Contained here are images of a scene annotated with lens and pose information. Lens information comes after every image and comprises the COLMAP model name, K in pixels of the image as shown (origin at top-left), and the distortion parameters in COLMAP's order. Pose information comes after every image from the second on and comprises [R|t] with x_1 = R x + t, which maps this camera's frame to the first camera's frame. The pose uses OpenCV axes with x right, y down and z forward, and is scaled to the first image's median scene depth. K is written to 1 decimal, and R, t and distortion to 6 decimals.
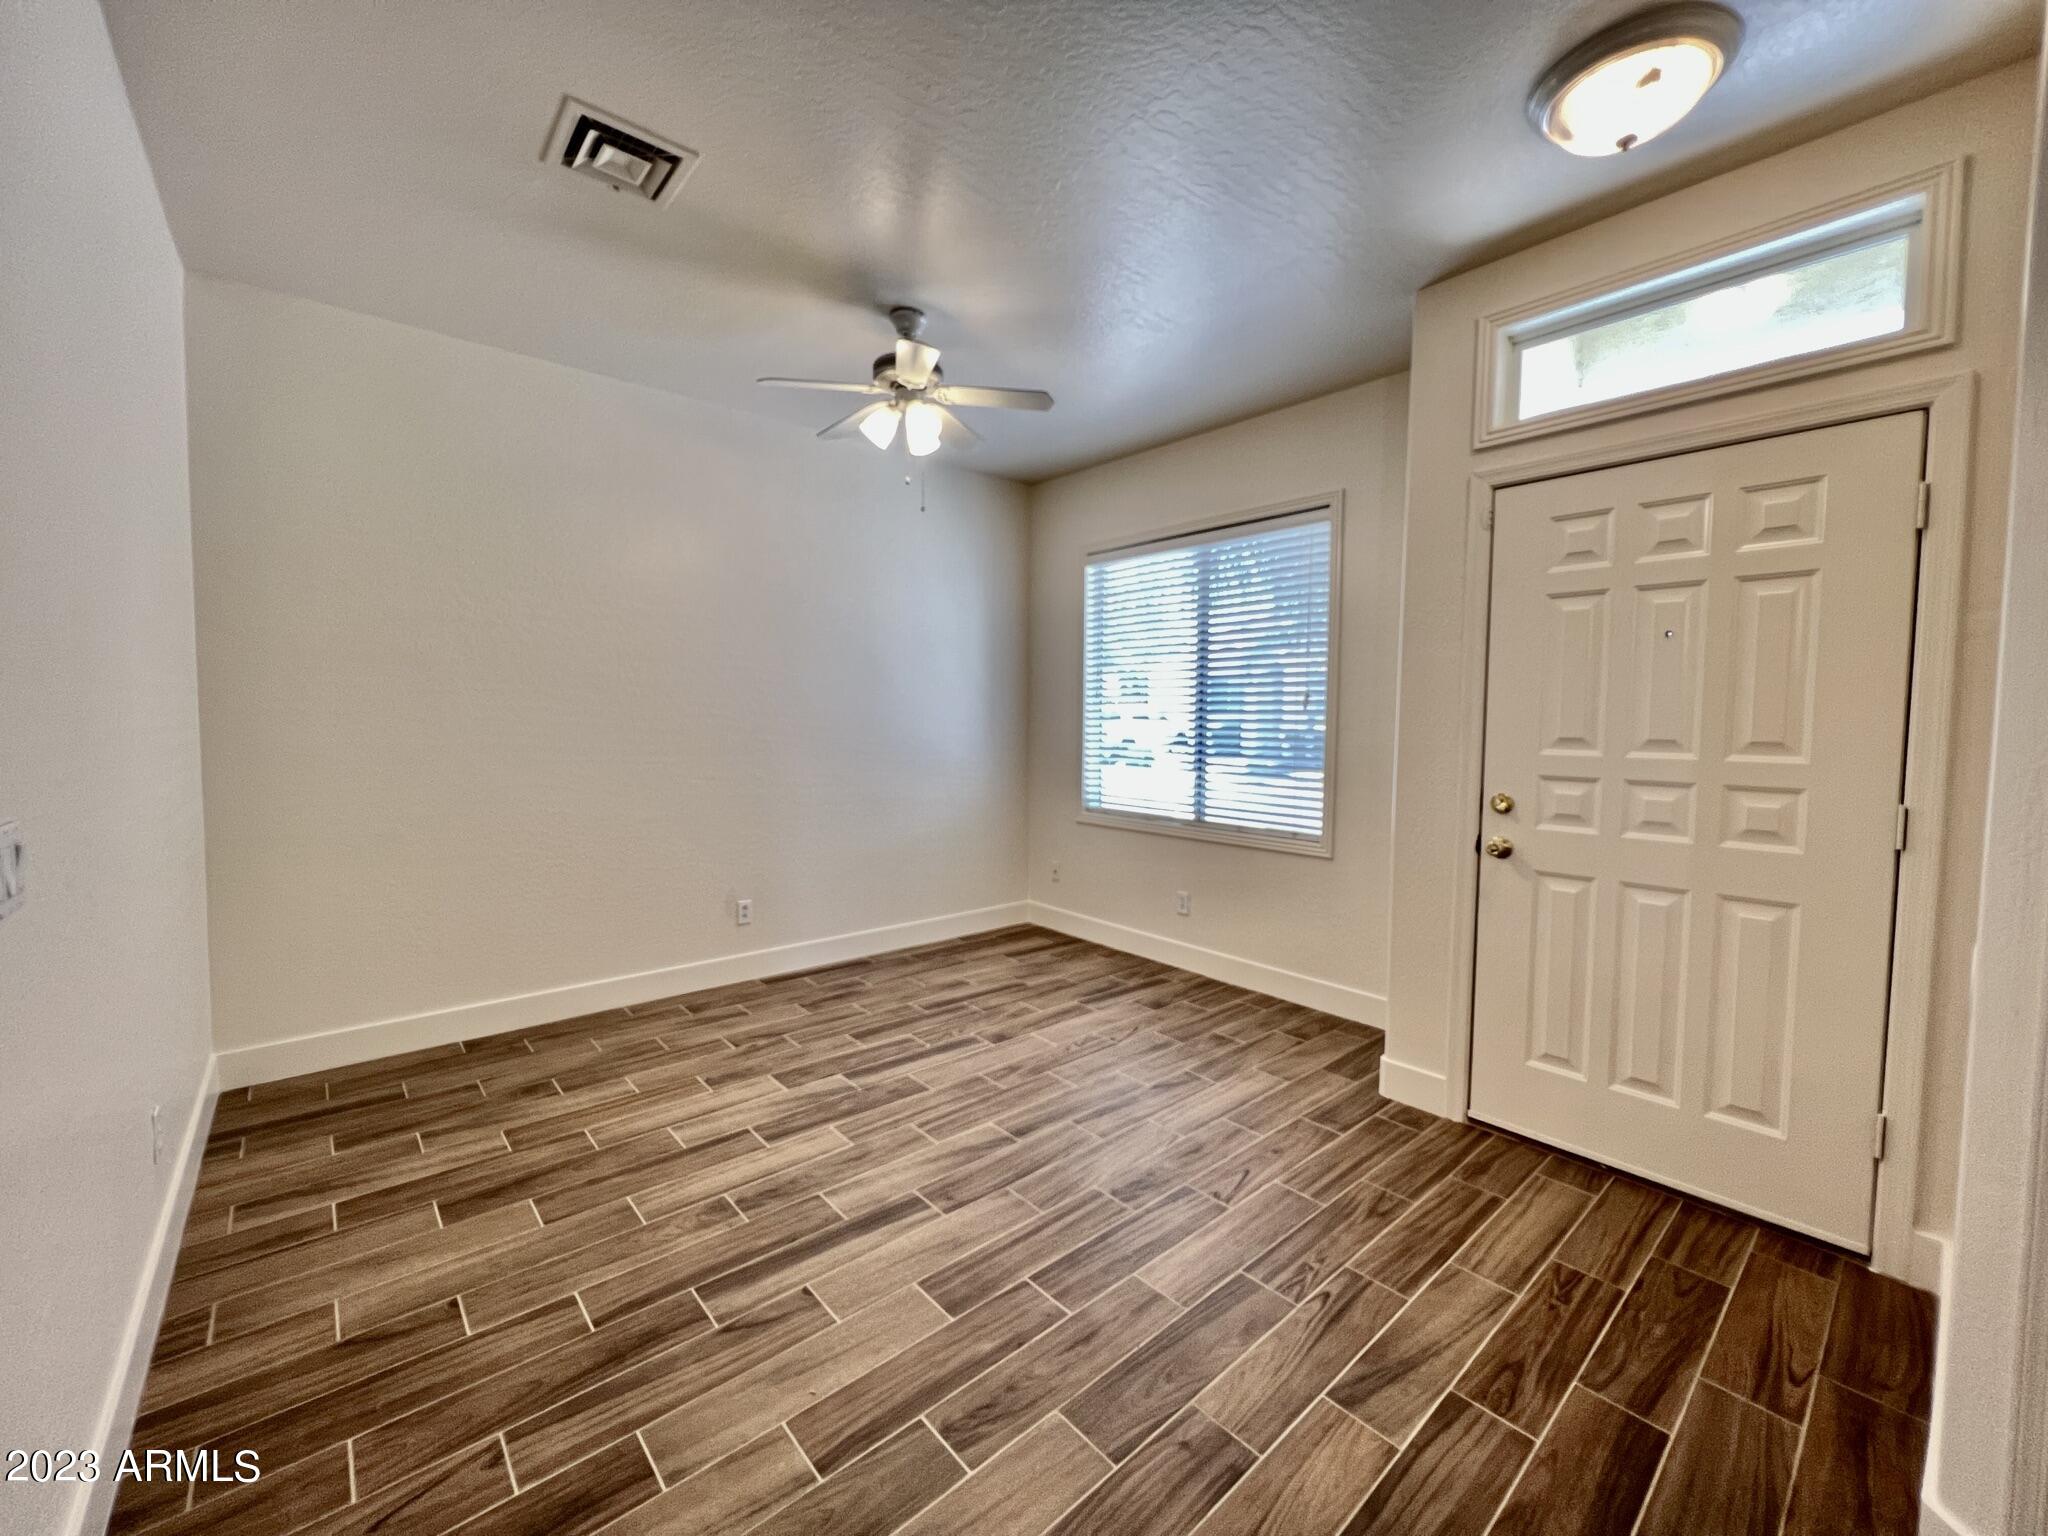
lens RADIAL K [[808.9, 0, 1024.0], [0, 808.9, 757.7], [0, 0, 1]] dist [0.002143, 0.000248]
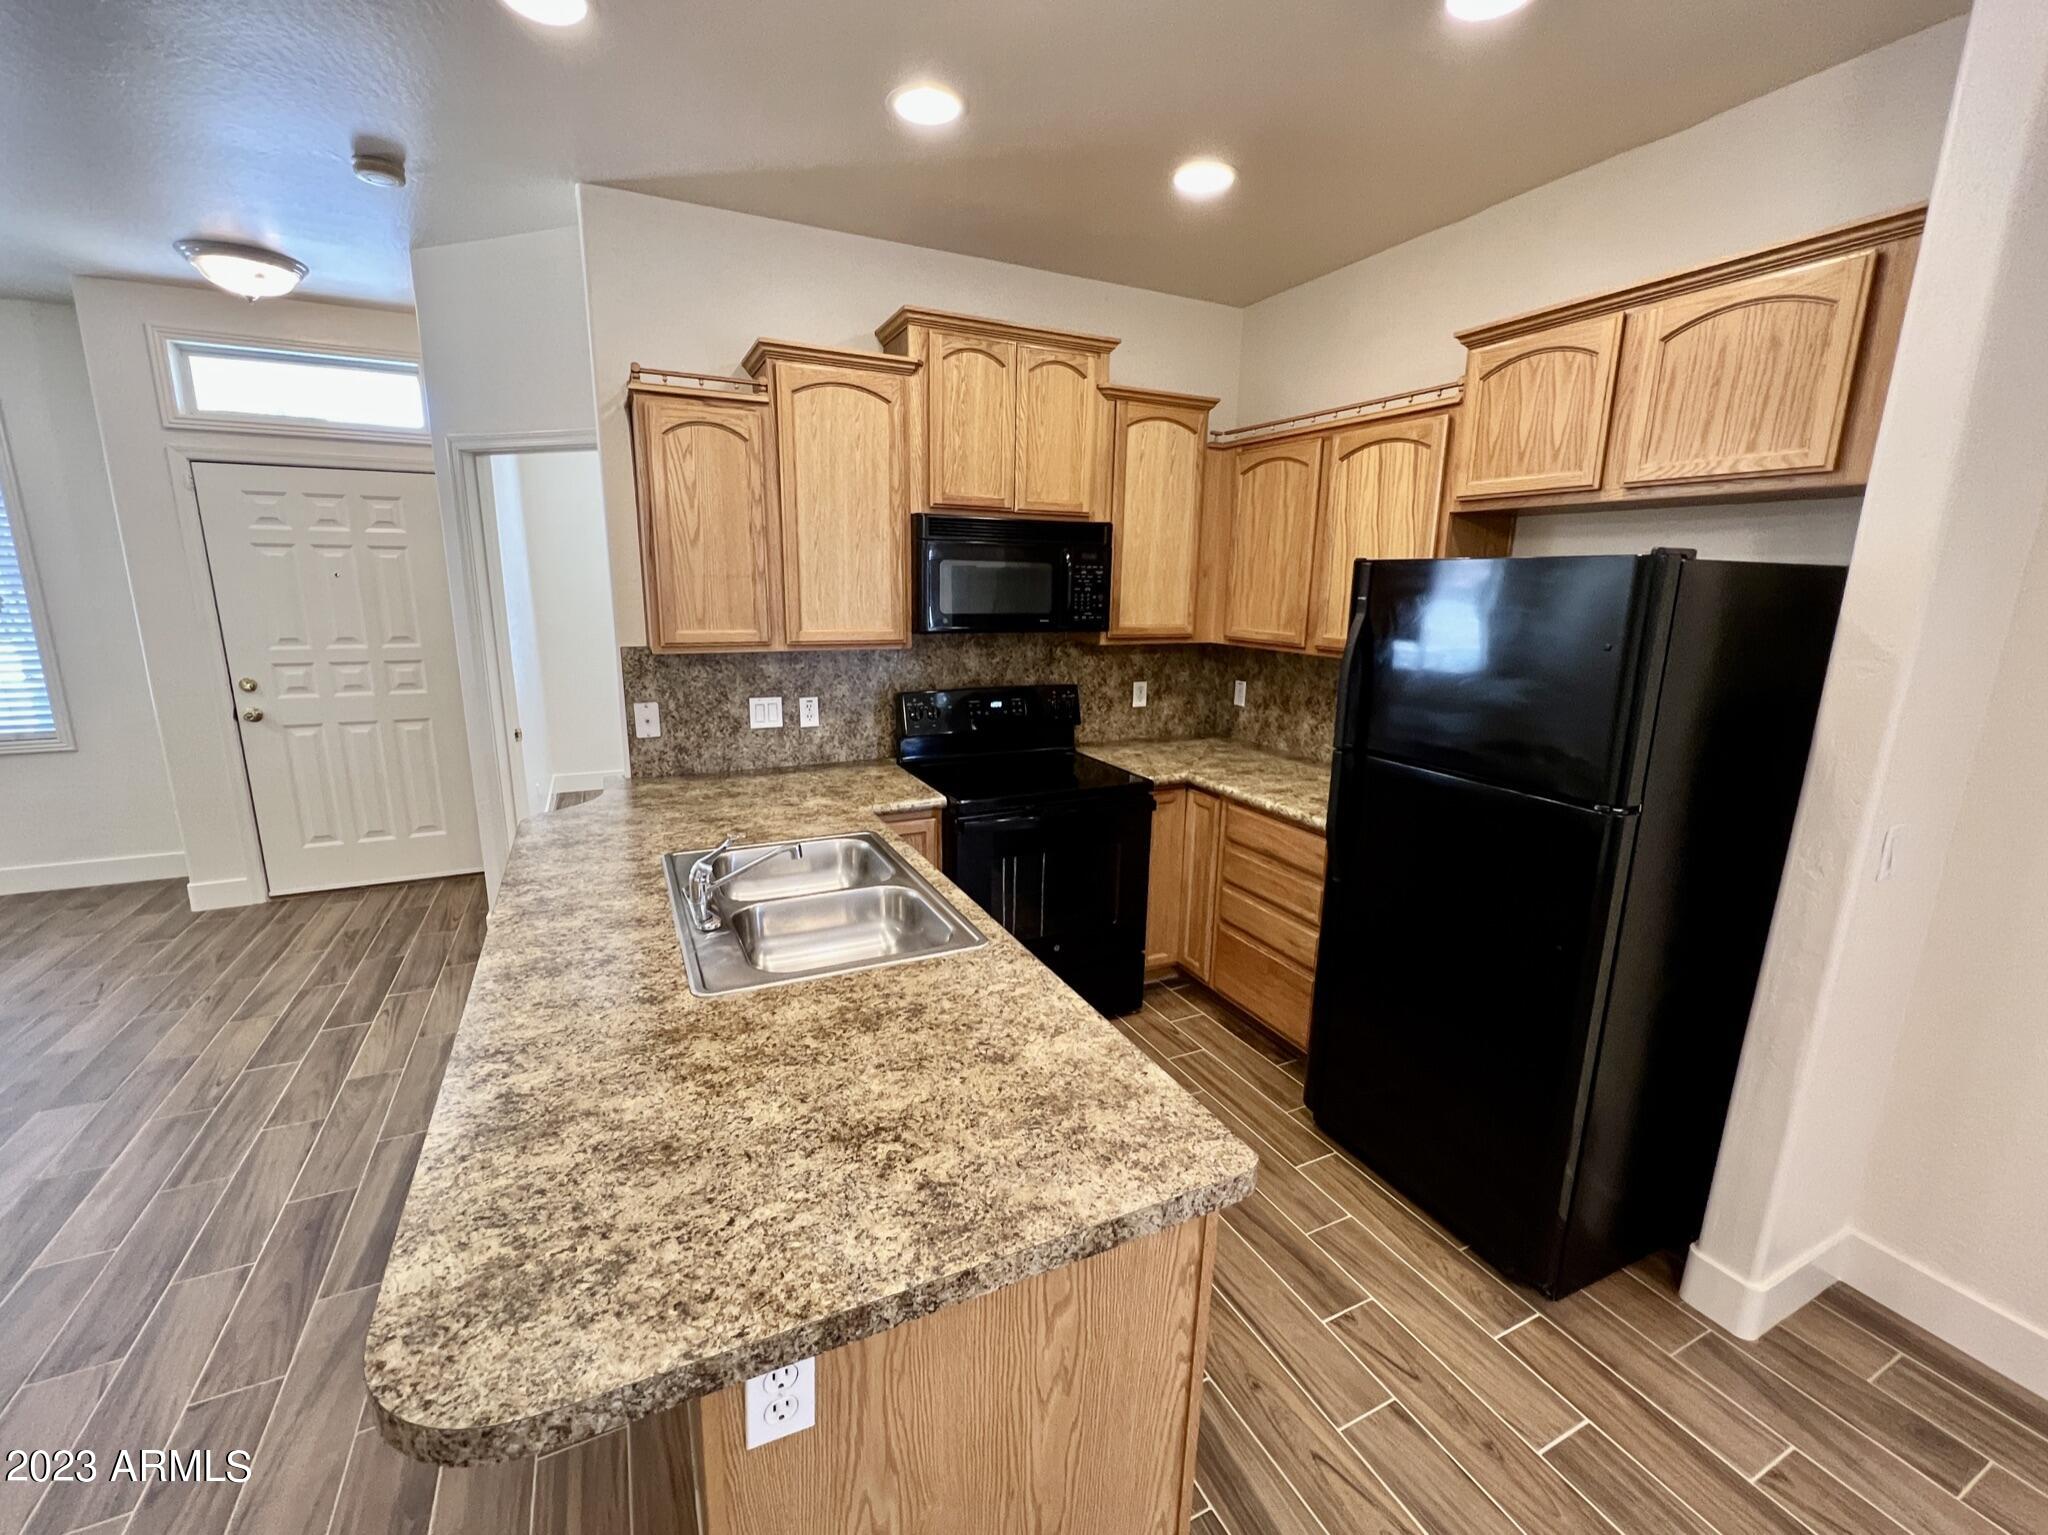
lens RADIAL K [[849.5, 0, 1021.6], [0, 849.5, 761.4], [0, 0, 1]] dist [-0.001630, 0.000373]
pose [[0.259422, -0.215822, 0.941340, -0.523913], [0.034301, 0.976154, 0.214351, -0.089569], [-0.965155, -0.023319, 0.260638, -0.758138]]
